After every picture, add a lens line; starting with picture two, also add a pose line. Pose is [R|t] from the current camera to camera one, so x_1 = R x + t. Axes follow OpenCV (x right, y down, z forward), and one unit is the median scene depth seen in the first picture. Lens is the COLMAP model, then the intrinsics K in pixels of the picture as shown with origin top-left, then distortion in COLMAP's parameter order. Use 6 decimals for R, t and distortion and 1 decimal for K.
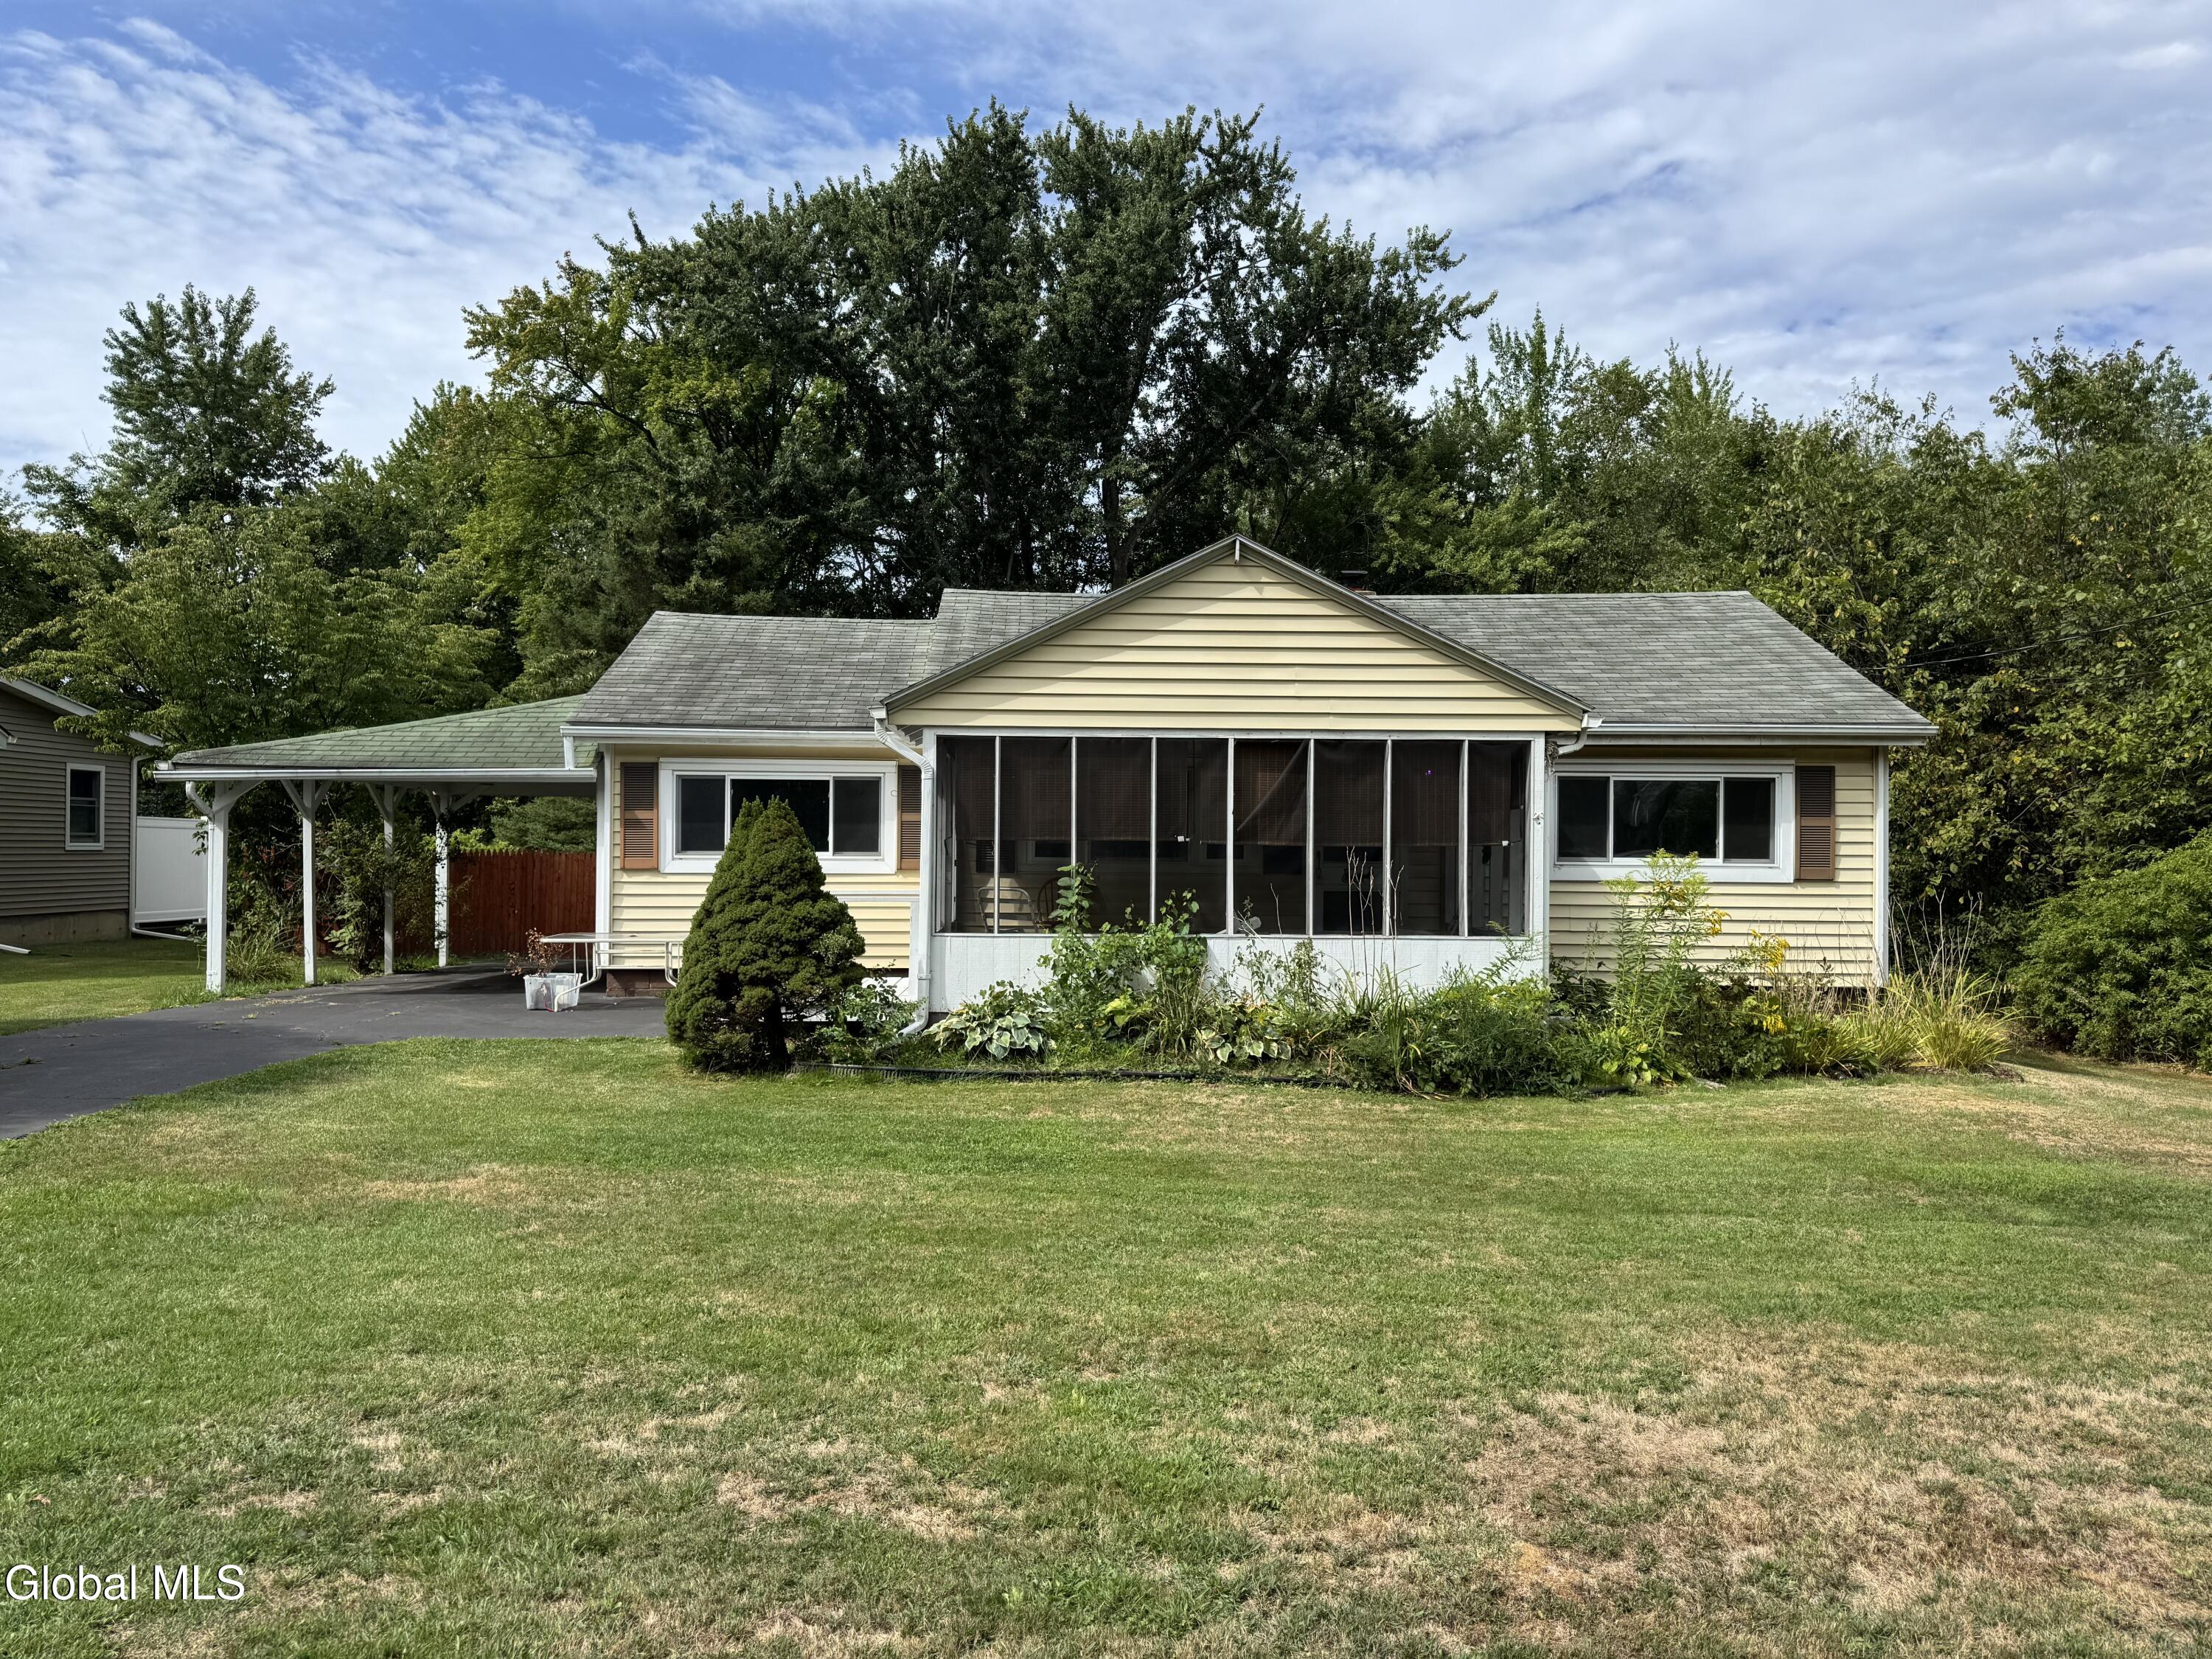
lens RADIAL K [[1550.3, 0, 1116.2], [0, 1550.3, 840.2], [0, 0, 1]] dist [0.042949, -0.046654]
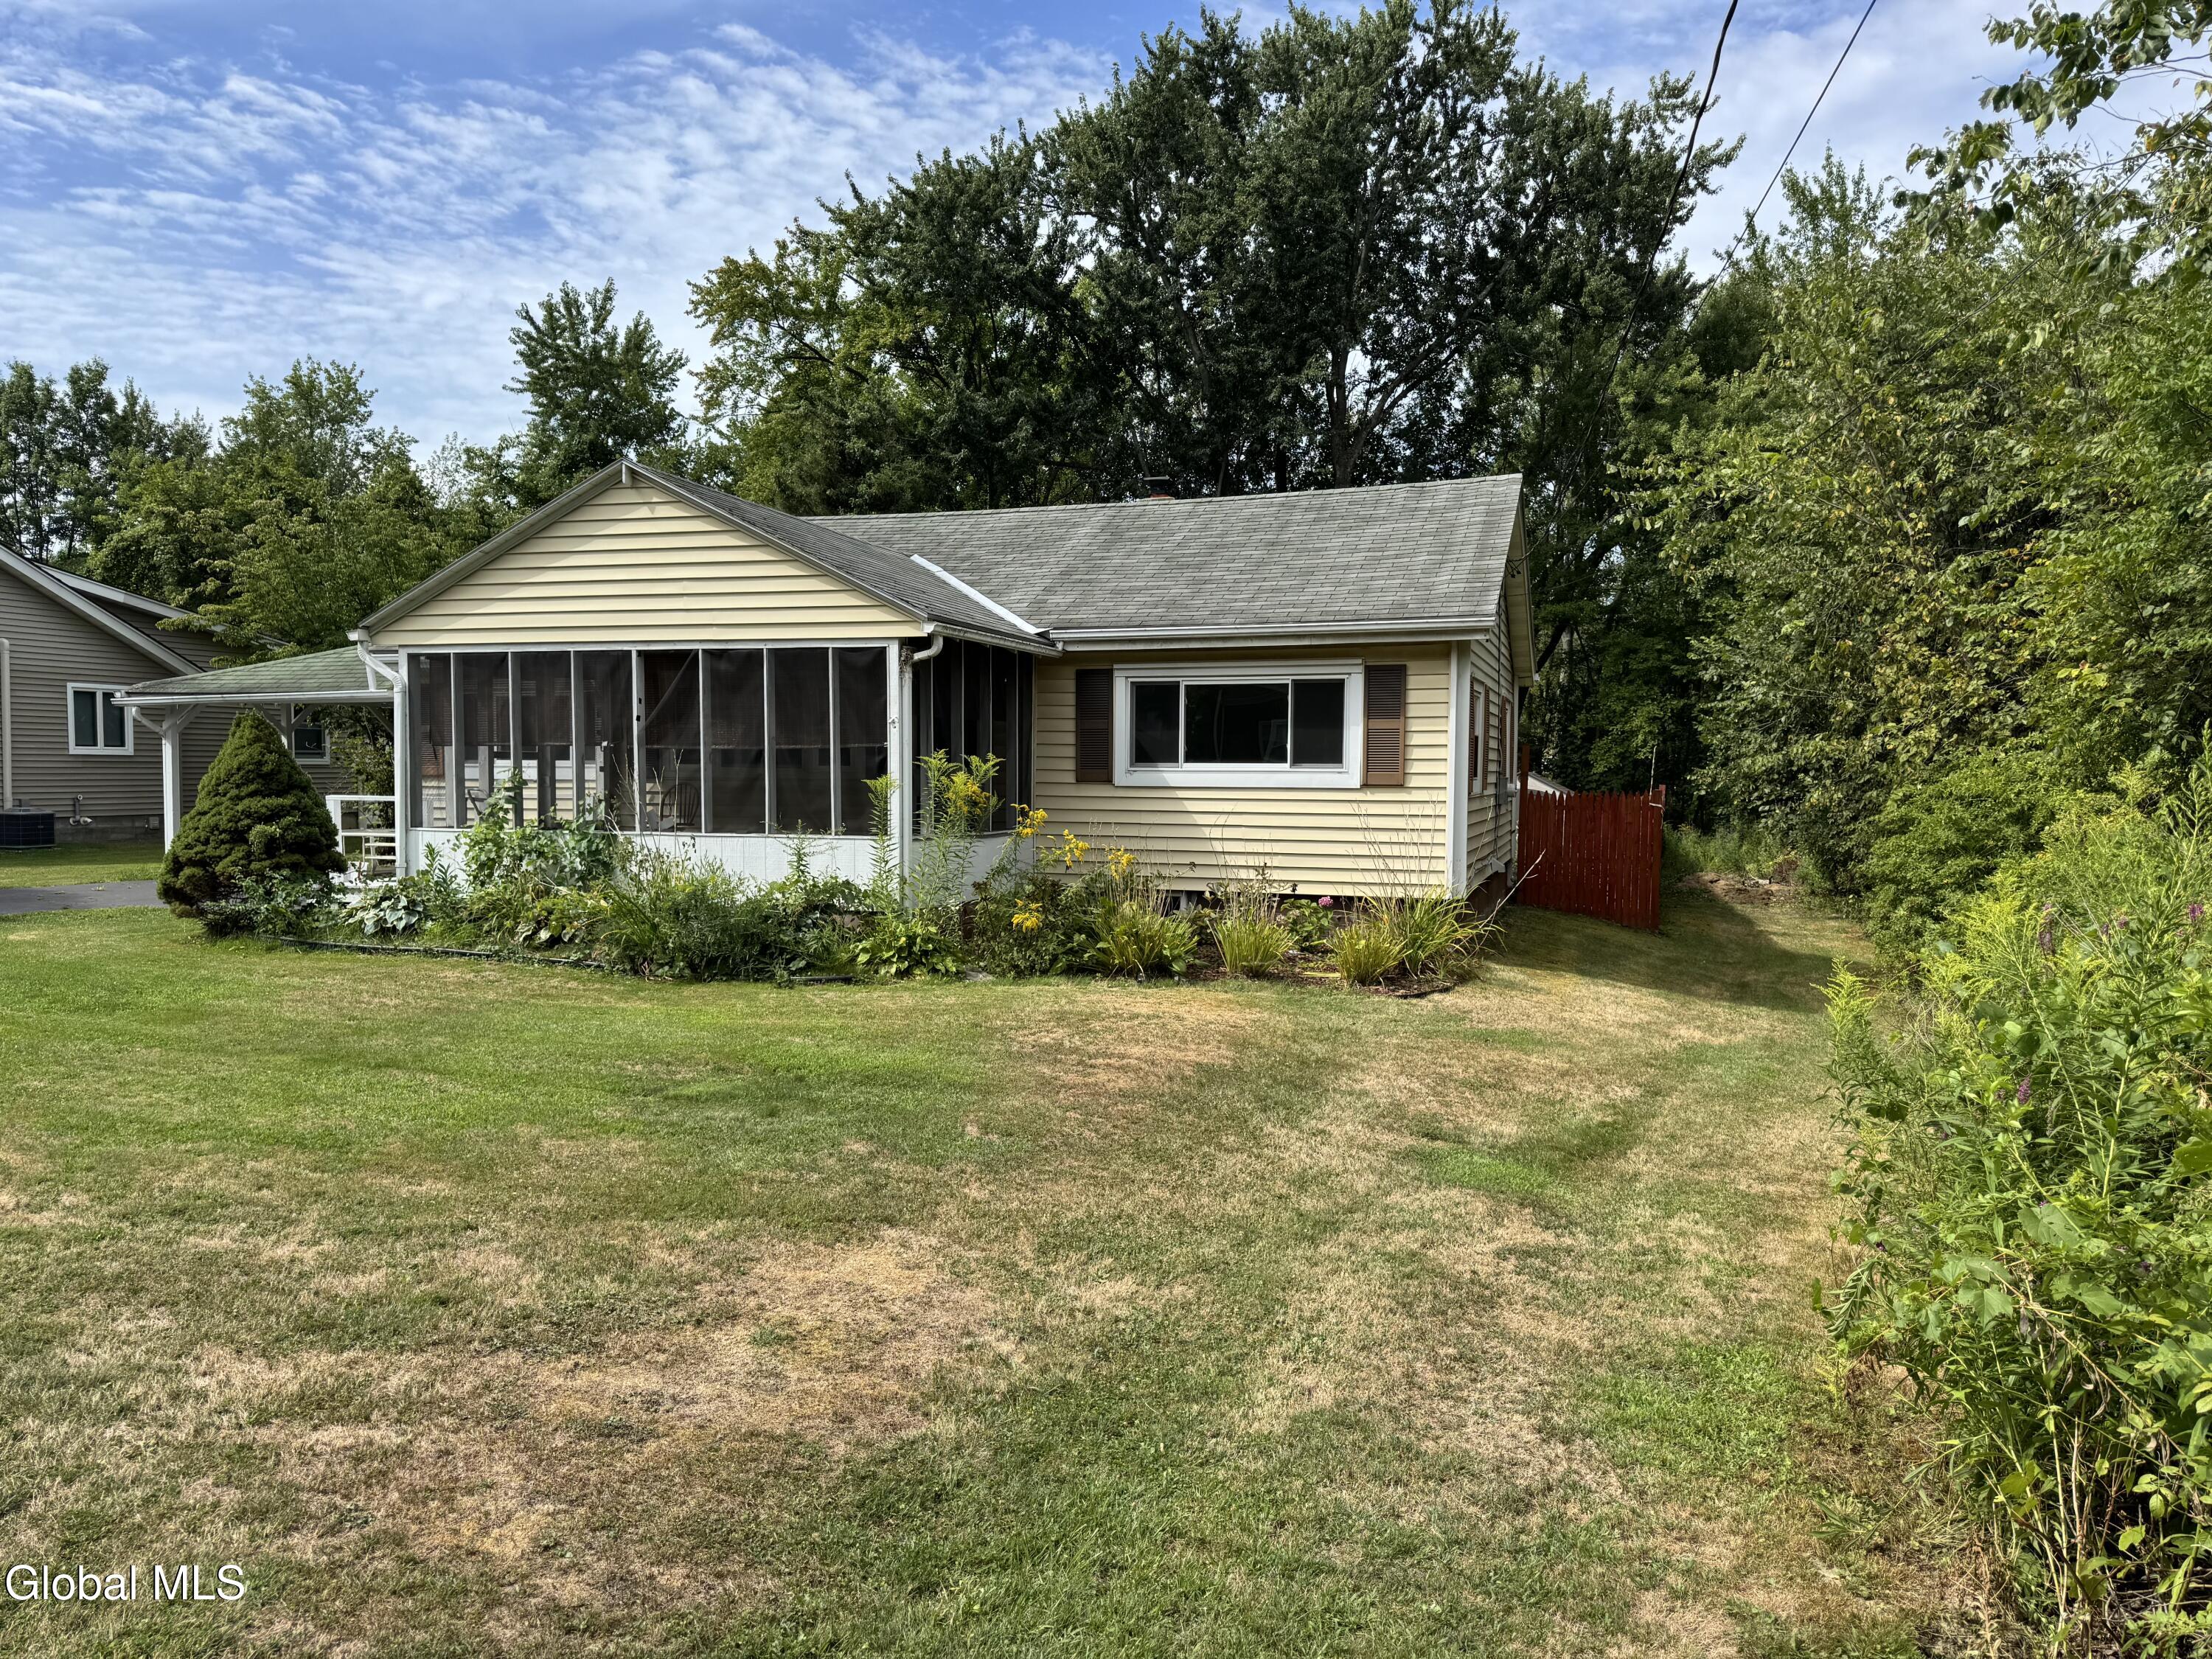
lens RADIAL K [[1550.3, 0, 1144.8], [0, 1550.3, 828.0], [0, 0, 1]] dist [0.042949, -0.046654]
pose [[0.947214, 0.012369, -0.320363, 0.581840], [0.003145, 0.998849, 0.047864, 0.005459], [0.320587, -0.046345, 0.946085, 0.057327]]
